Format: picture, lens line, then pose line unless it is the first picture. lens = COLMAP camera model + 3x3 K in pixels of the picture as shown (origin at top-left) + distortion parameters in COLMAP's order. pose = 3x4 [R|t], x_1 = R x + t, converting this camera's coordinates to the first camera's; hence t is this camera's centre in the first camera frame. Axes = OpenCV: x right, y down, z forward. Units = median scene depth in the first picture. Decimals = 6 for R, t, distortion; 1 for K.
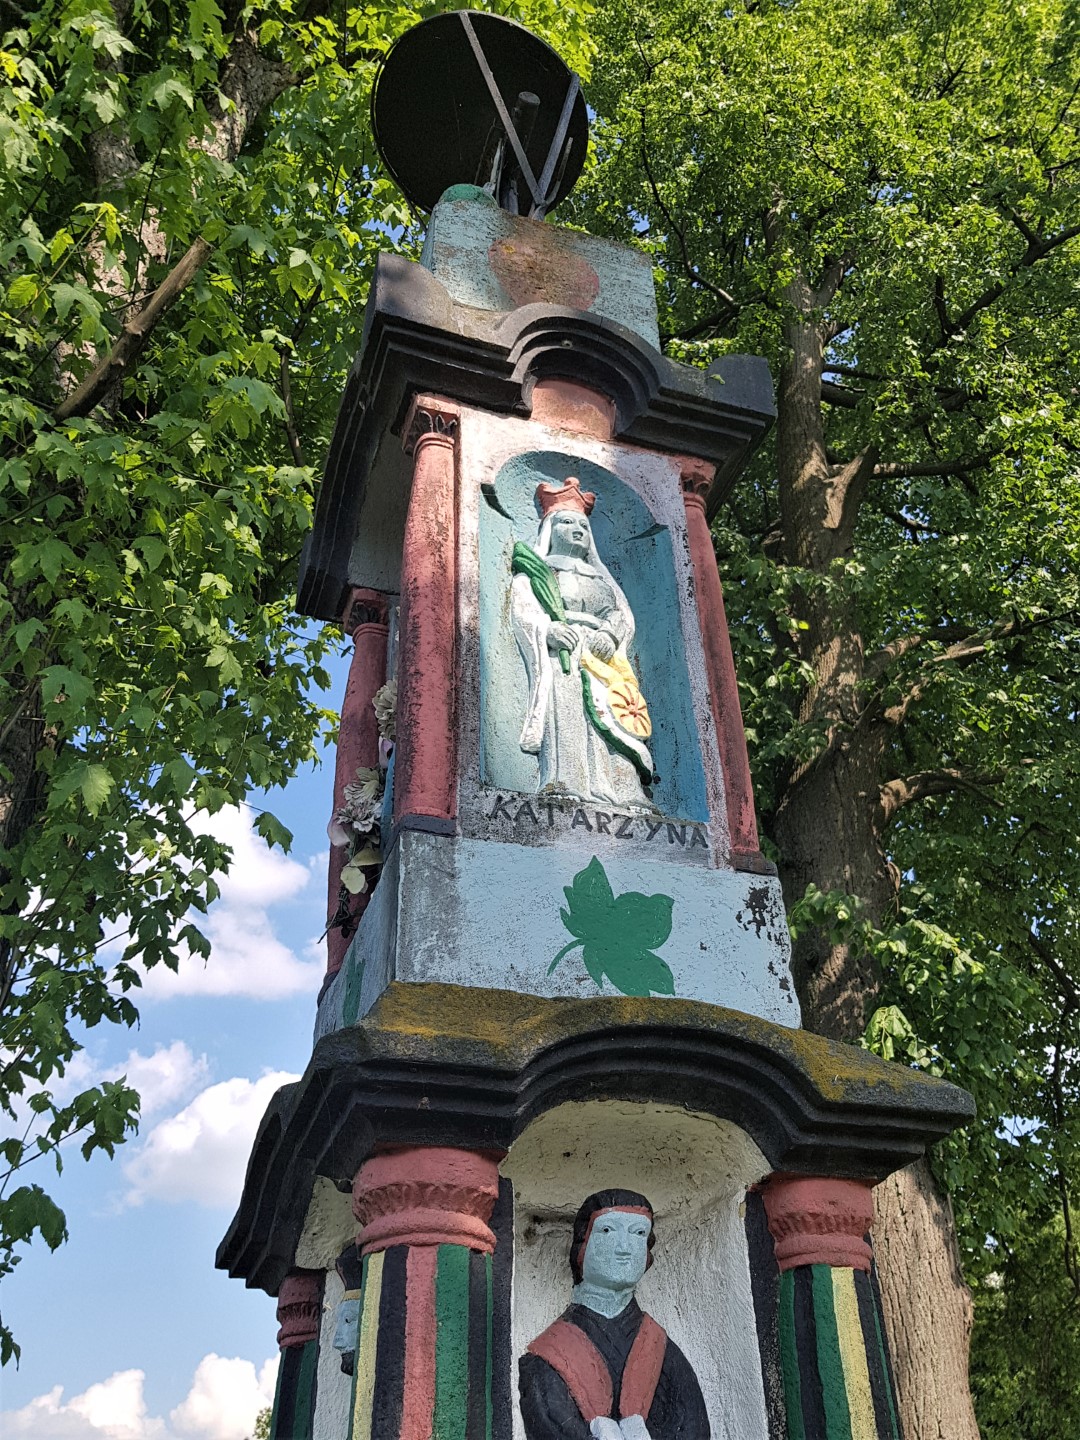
lens RADIAL K [[1237.0, 0, 574.7], [0, 1237.0, 719.3], [0, 0, 1]] dist [0.106807, -0.210077]
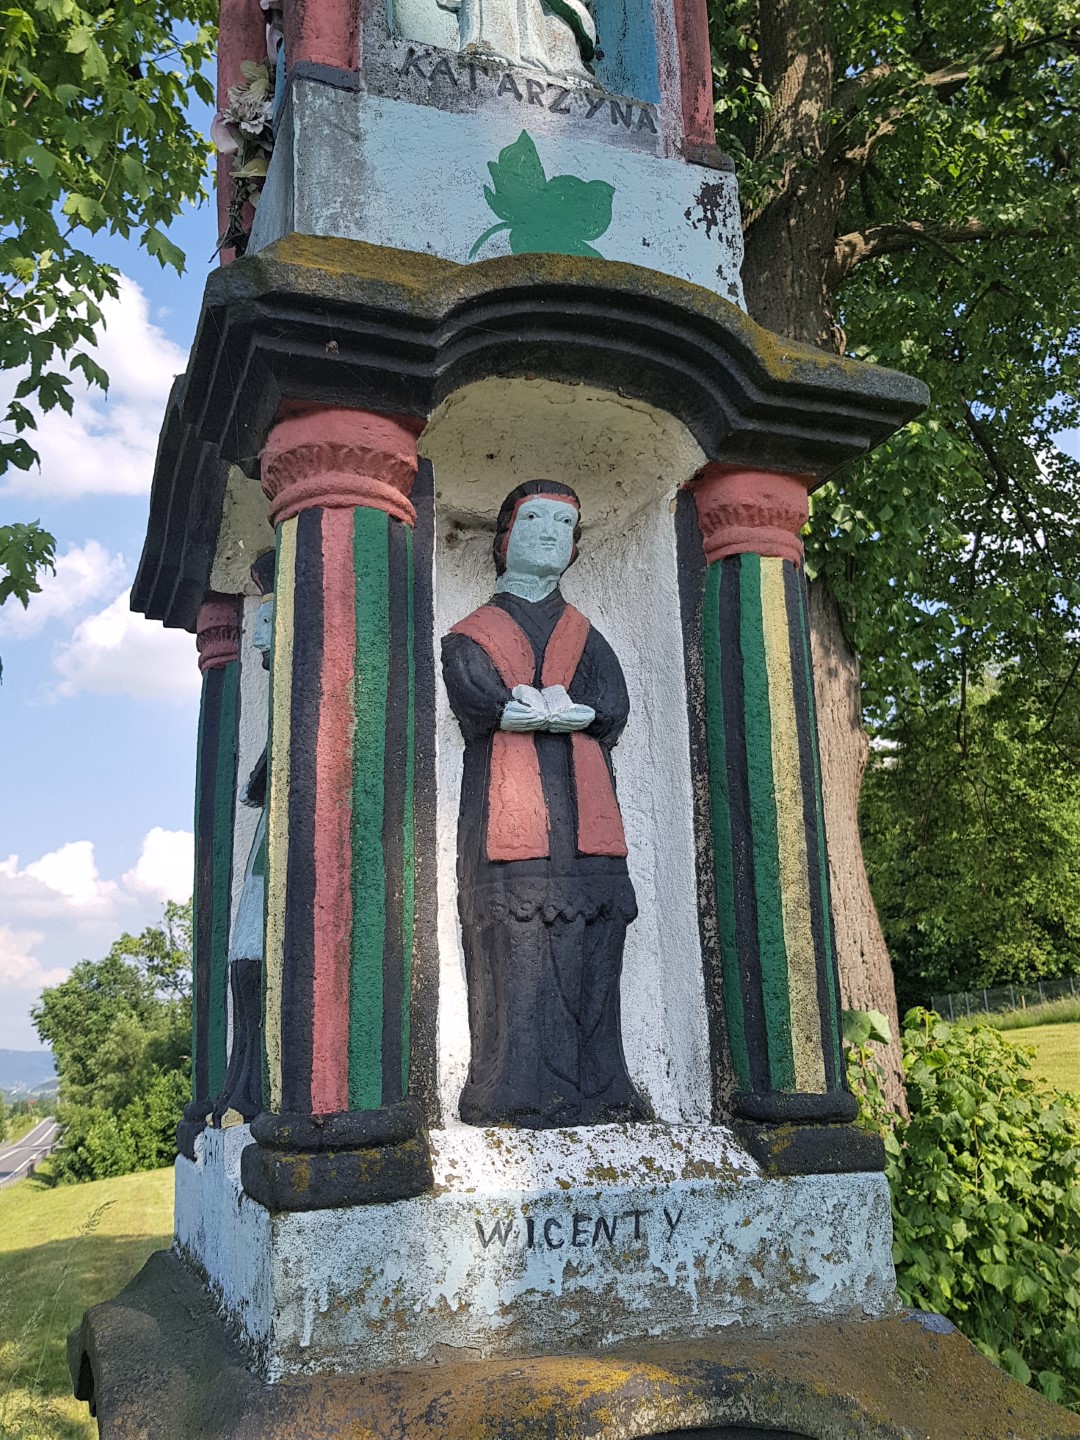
lens RADIAL K [[1277.7, 0, 550.4], [0, 1277.7, 715.6], [0, 0, 1]] dist [0.066846, -0.139701]
pose [[0.999041, 0.008354, 0.042978, -0.000824], [-0.023870, 0.926839, 0.374700, 0.147615], [-0.036703, -0.375366, 0.926149, 0.027619]]
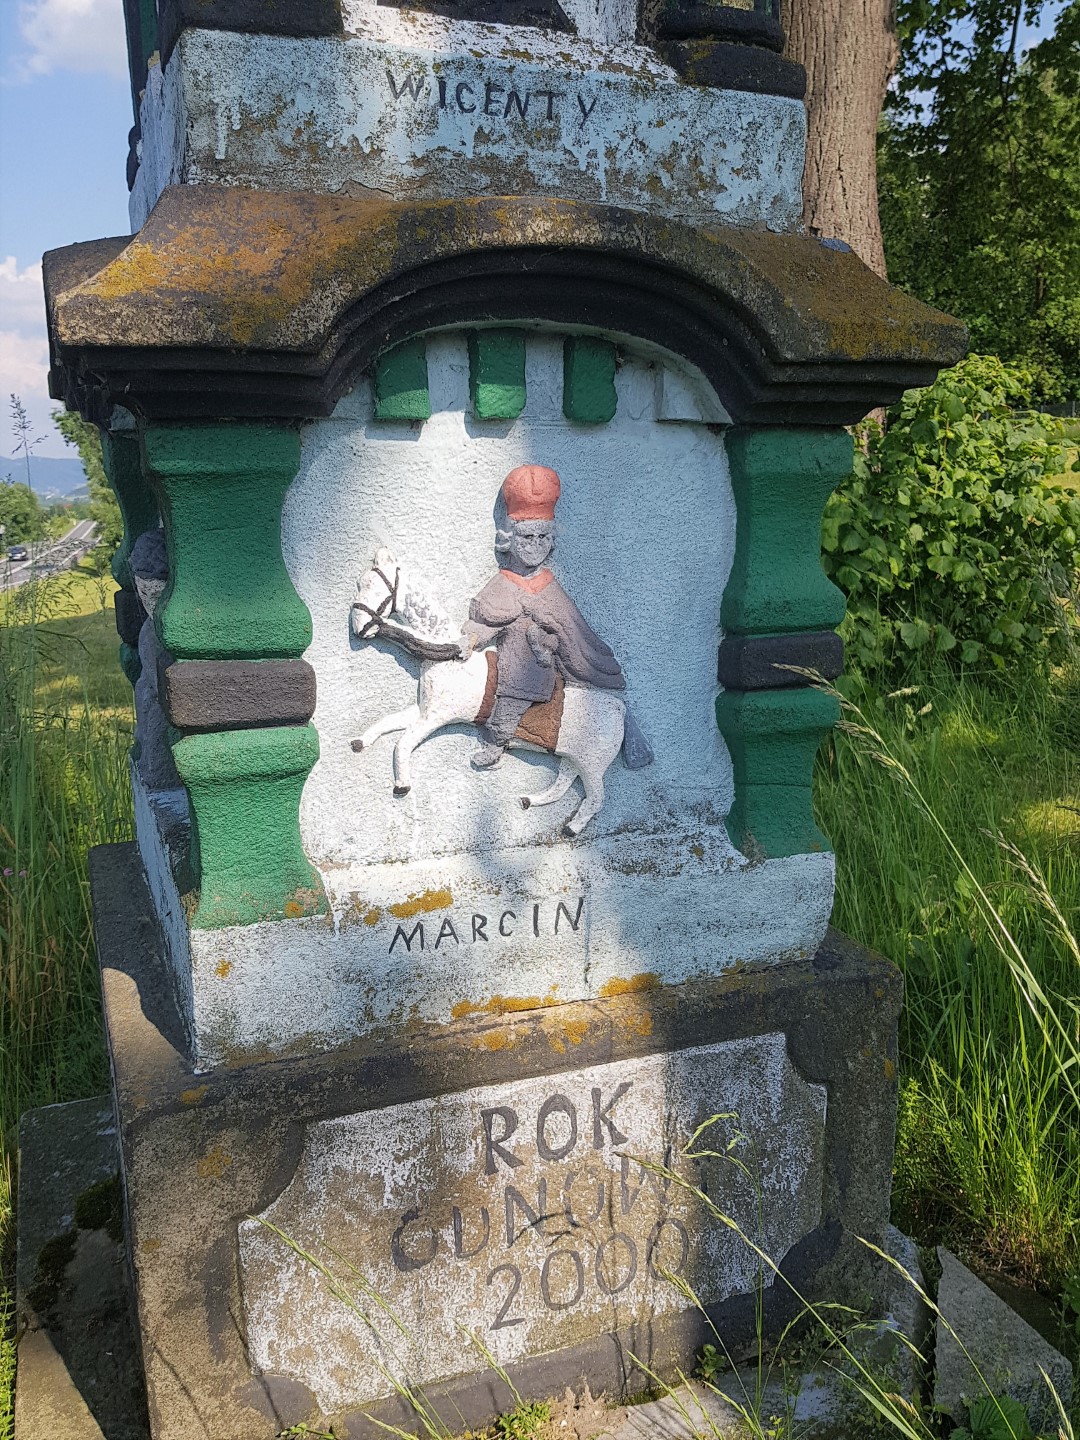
lens RADIAL K [[1249.2, 0, 572.6], [0, 1249.2, 719.5], [0, 0, 1]] dist [0.060924, -0.119316]
pose [[0.998395, 0.011859, 0.055385, 0.054886], [-0.049086, 0.669045, 0.741600, 0.368232], [-0.028260, -0.743128, 0.668553, -0.144760]]
